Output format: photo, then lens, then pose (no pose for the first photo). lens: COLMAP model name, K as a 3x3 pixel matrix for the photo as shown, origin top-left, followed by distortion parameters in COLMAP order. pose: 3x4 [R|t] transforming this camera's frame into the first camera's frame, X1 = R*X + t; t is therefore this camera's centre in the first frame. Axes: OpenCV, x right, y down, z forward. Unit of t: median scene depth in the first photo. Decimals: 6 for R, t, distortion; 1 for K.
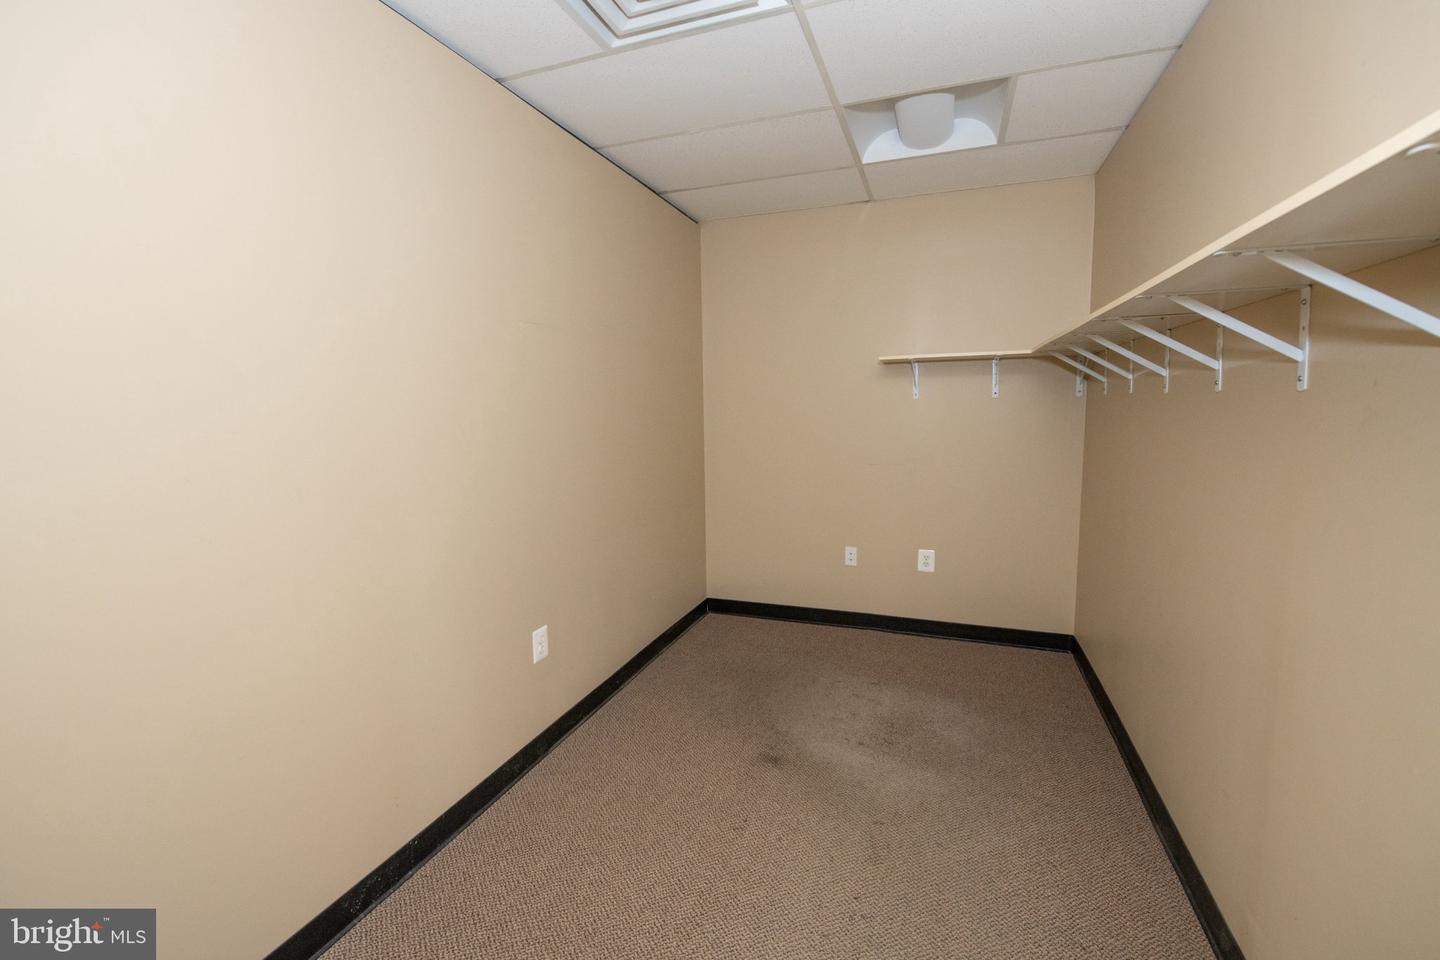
lens RADIAL K [[615.4, 0, 716.6], [0, 615.4, 486.0], [0, 0, 1]] dist [-0.019203, -0.000798]
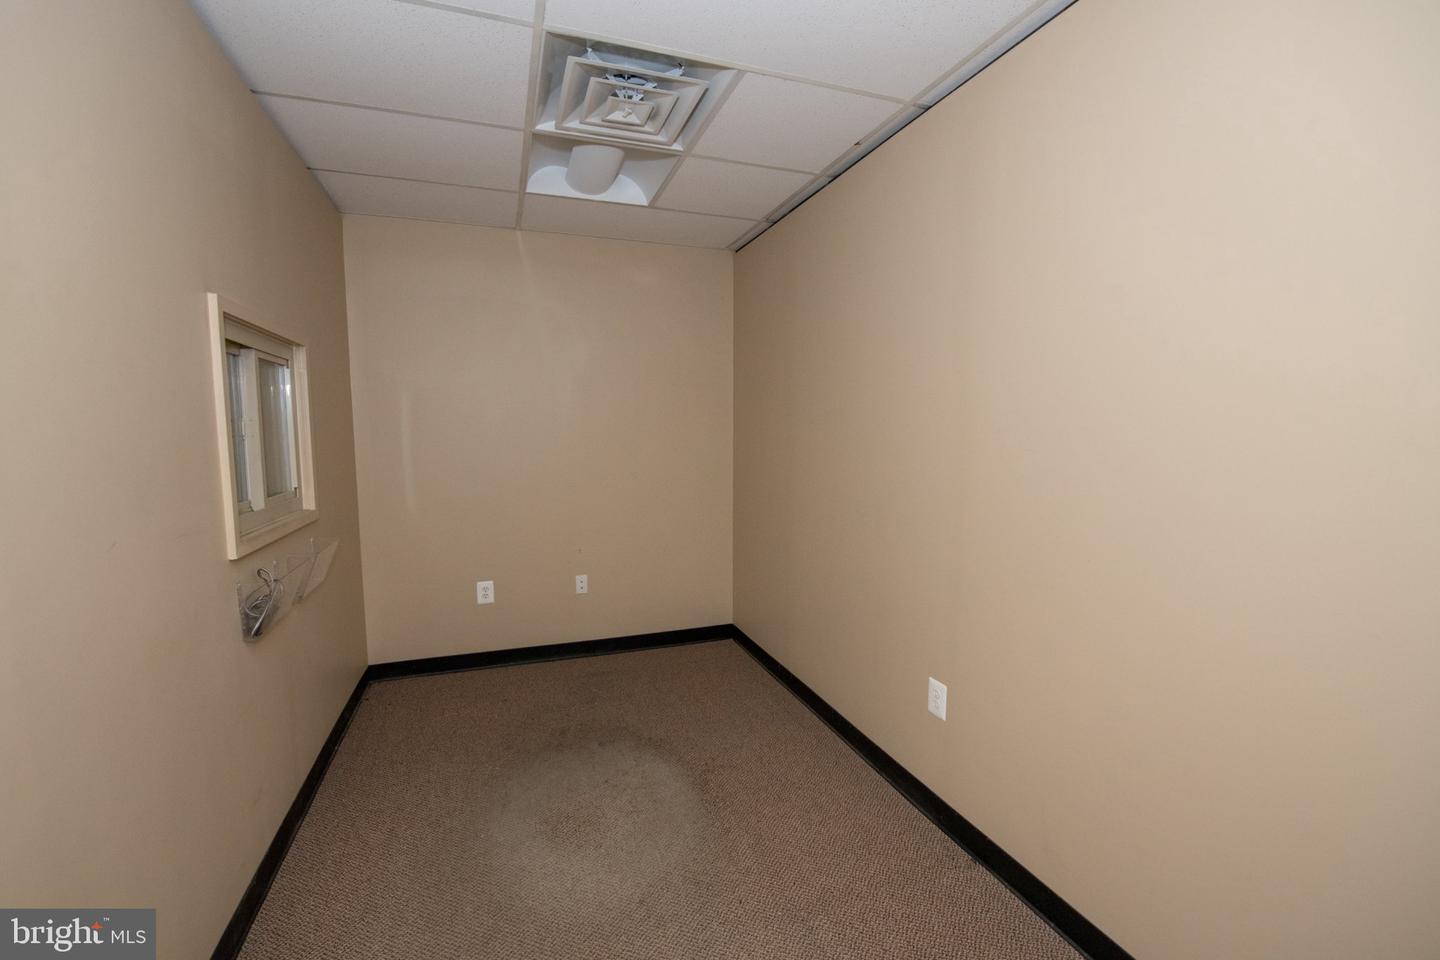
lens RADIAL K [[615.4, 0, 716.6], [0, 615.4, 486.0], [0, 0, 1]] dist [-0.019203, -0.000798]
pose [[0.758250, -0.045844, 0.650350, -0.222638], [0.076844, 0.996856, -0.019324, -0.007167], [-0.647420, 0.064628, 0.759389, 0.082392]]
